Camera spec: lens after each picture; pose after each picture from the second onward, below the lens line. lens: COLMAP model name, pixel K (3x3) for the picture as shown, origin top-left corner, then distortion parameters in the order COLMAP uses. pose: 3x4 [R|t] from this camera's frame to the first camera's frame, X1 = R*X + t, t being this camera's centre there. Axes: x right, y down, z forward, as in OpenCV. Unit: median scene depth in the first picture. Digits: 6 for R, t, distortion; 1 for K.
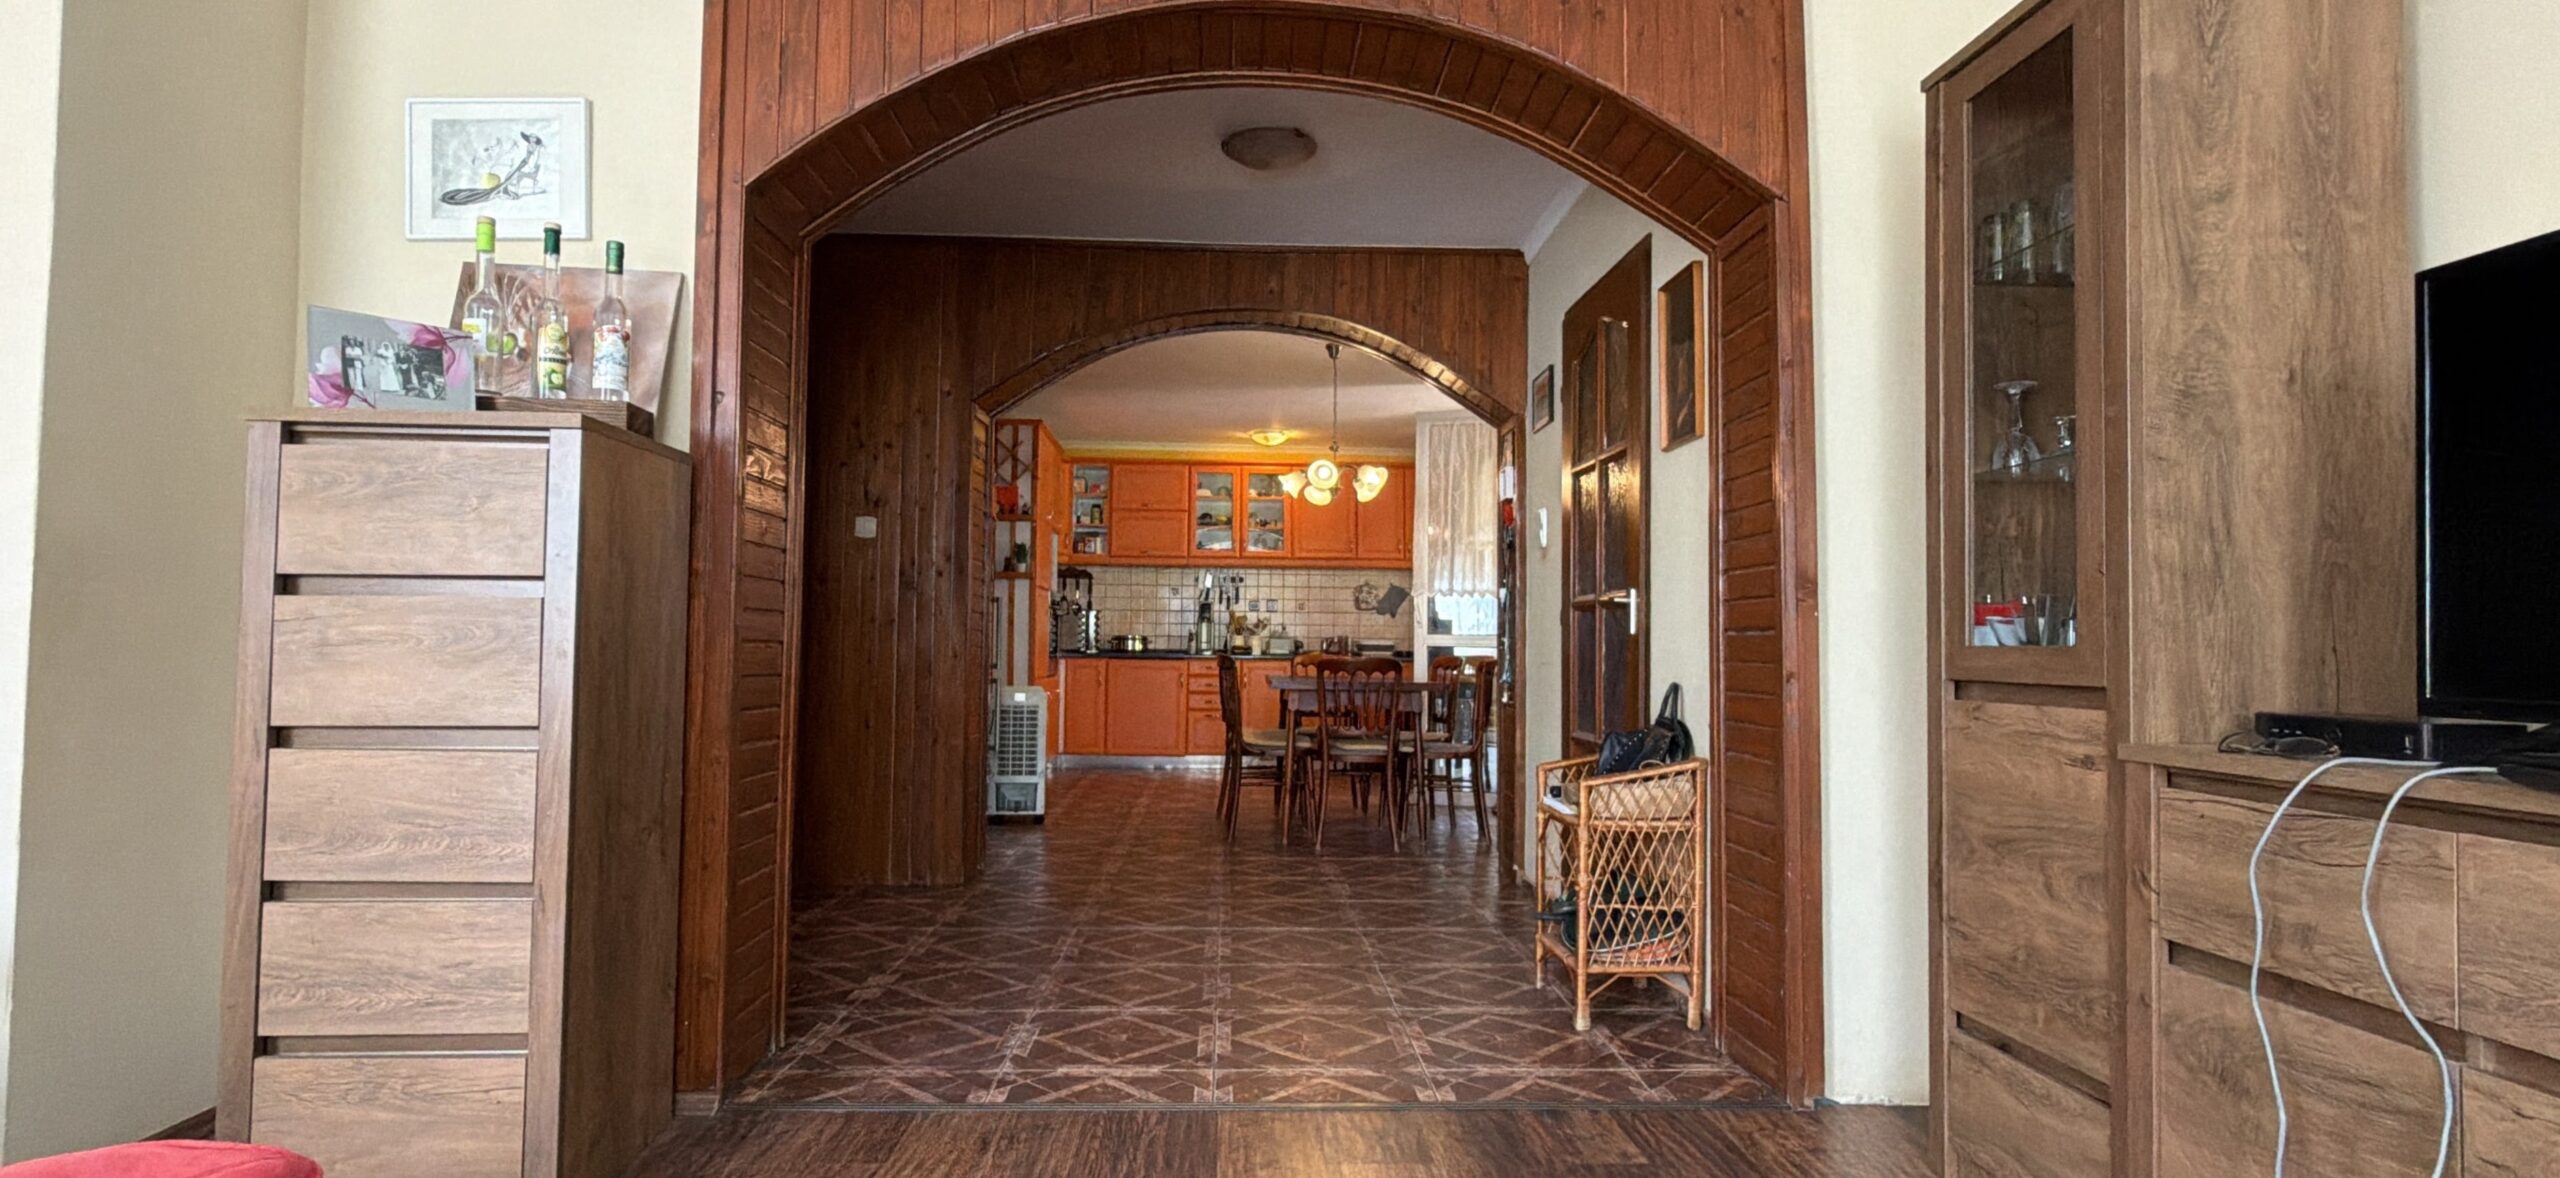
lens RADIAL K [[1162.3, 0, 1278.9], [0, 1162.3, 600.6], [0, 0, 1]] dist [0.000356, -0.000133]
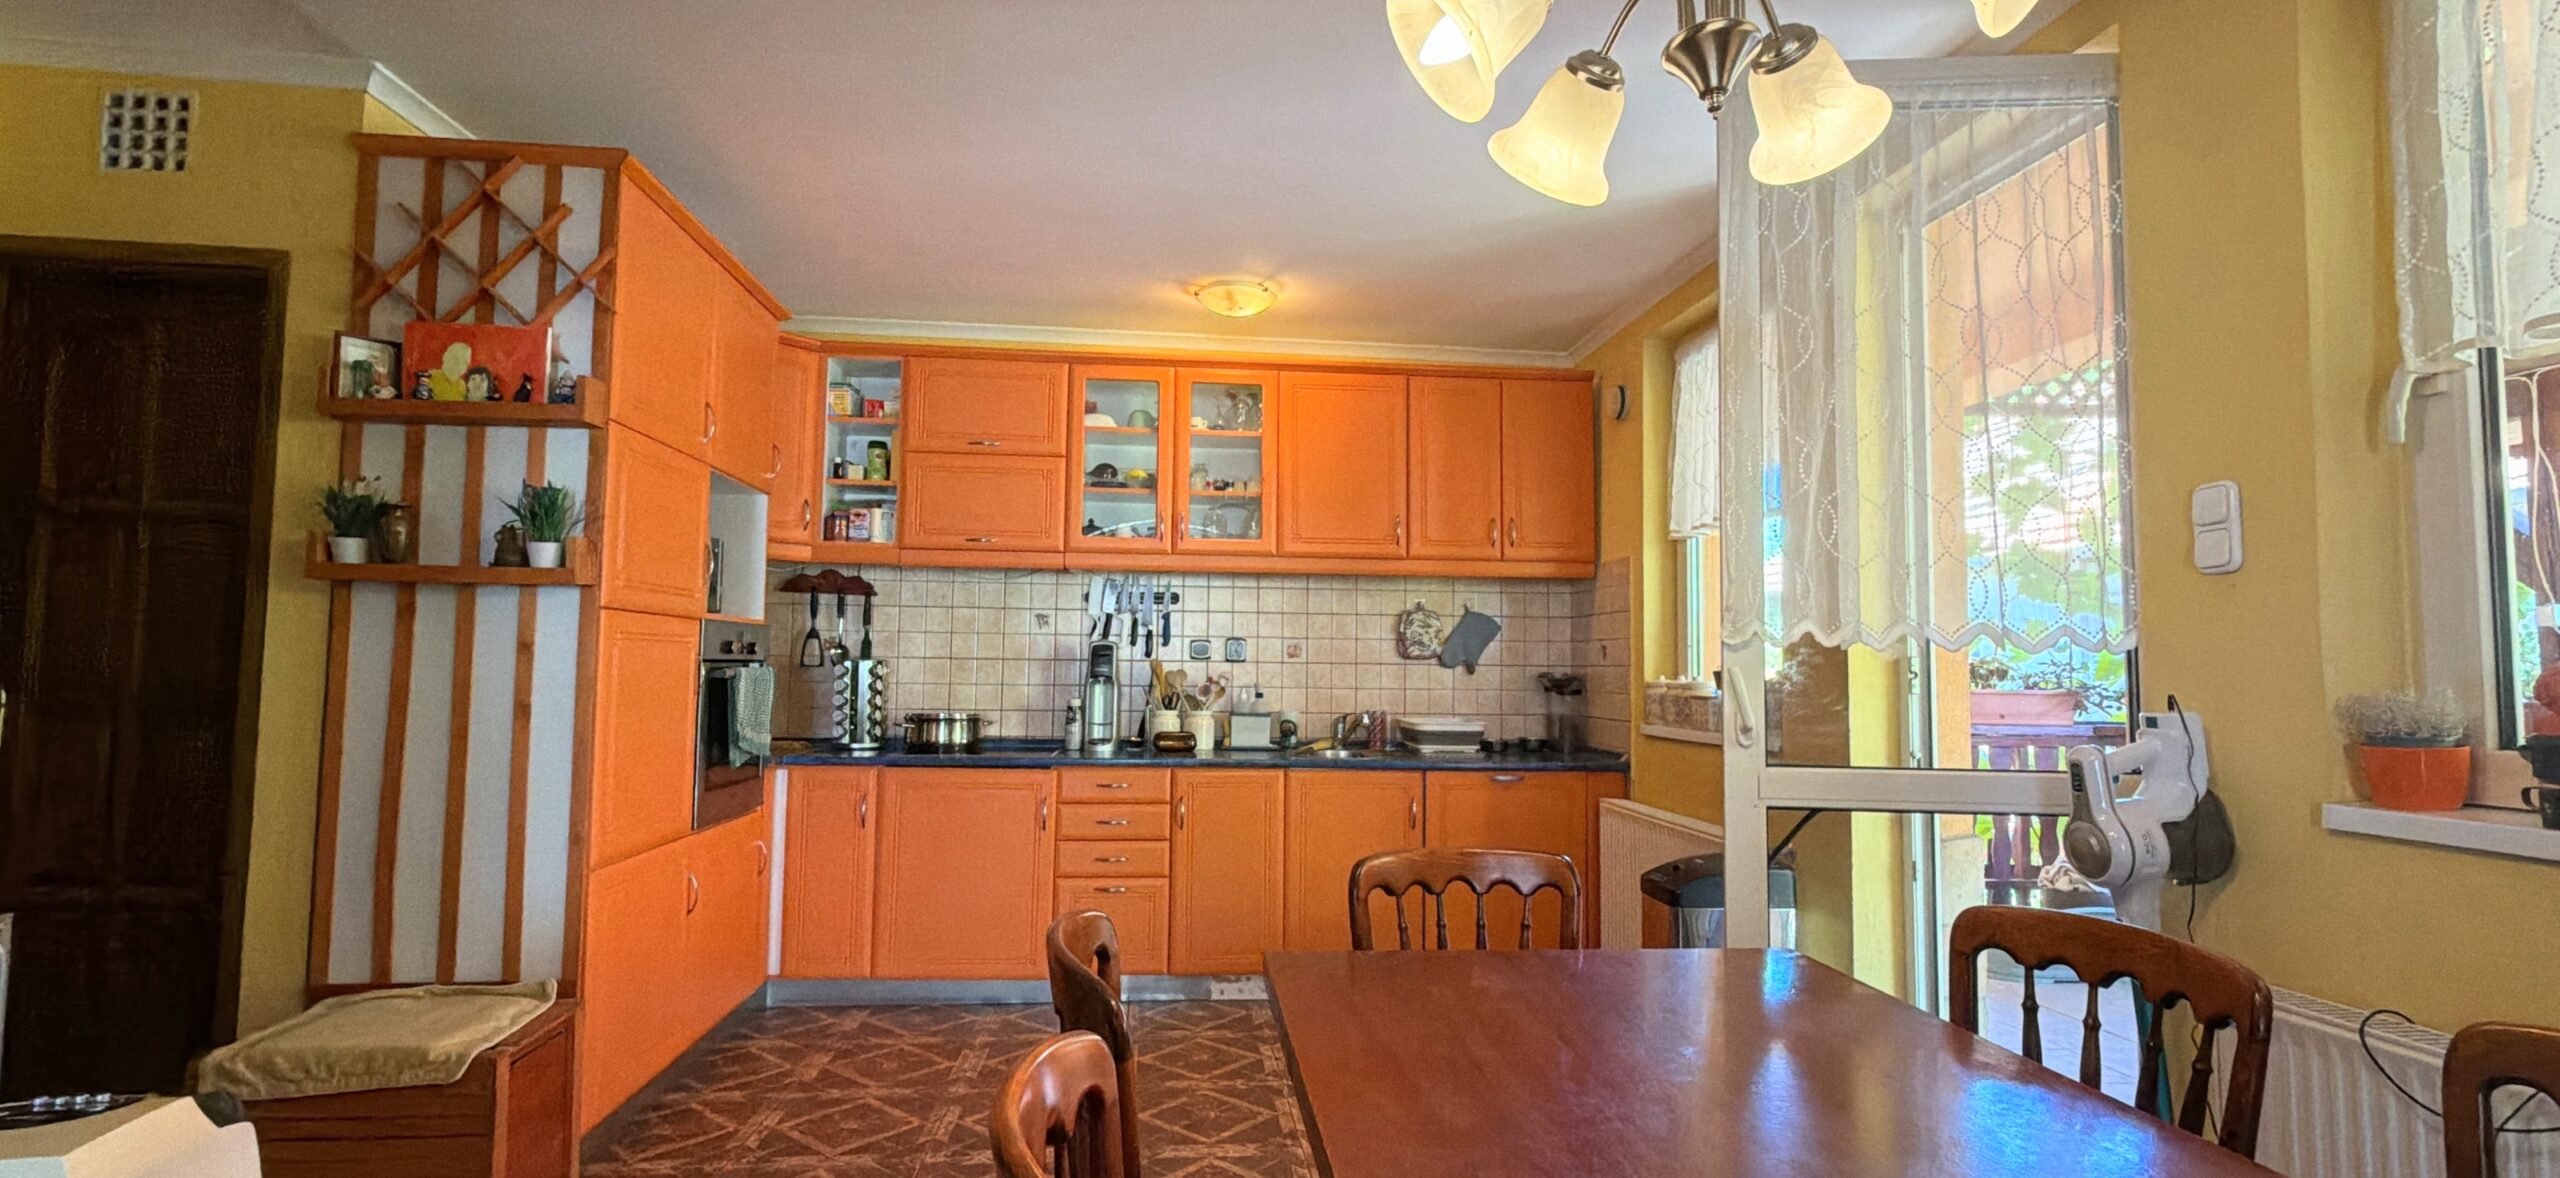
lens RADIAL K [[1162.3, 0, 1286.1], [0, 1162.3, 587.4], [0, 0, 1]] dist [0.000356, -0.000133]
pose [[0.997911, 0.006645, 0.064261, -0.016798], [-0.004512, 0.999436, -0.033268, -0.006283], [-0.064446, 0.032908, 0.997378, 0.500266]]
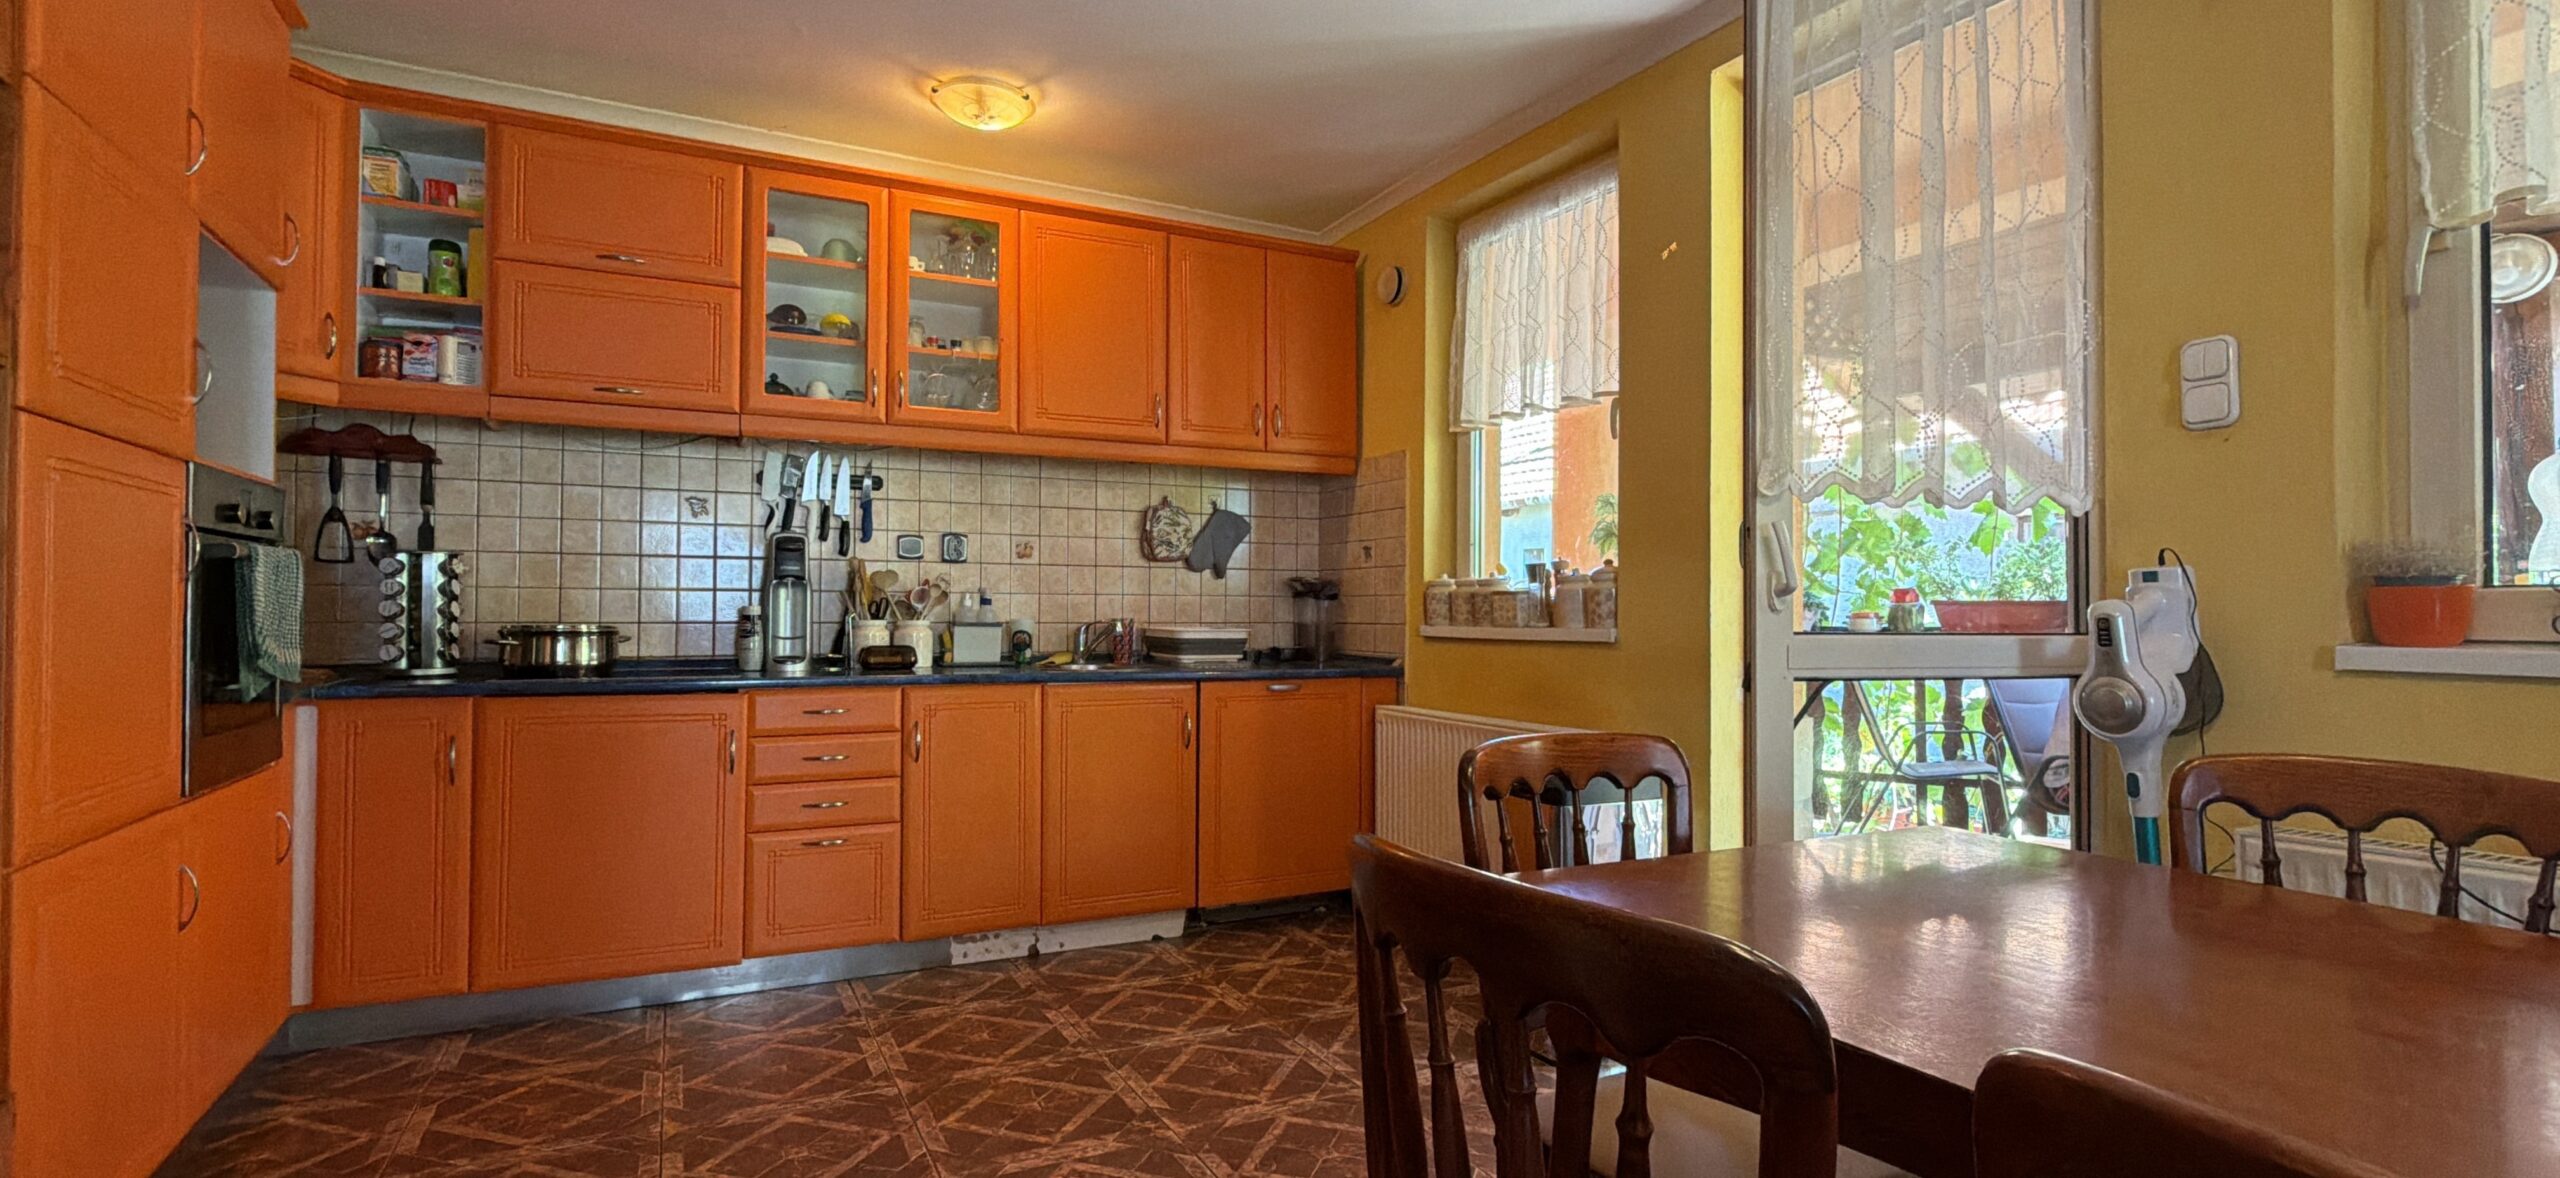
lens RADIAL K [[1162.3, 0, 1284.6], [0, 1162.3, 587.0], [0, 0, 1]] dist [0.000356, -0.000133]
pose [[0.905989, 0.002676, 0.423293, -0.077014], [-0.010668, 0.999807, 0.016511, 0.010530], [-0.423167, -0.019475, 0.905843, 0.577477]]
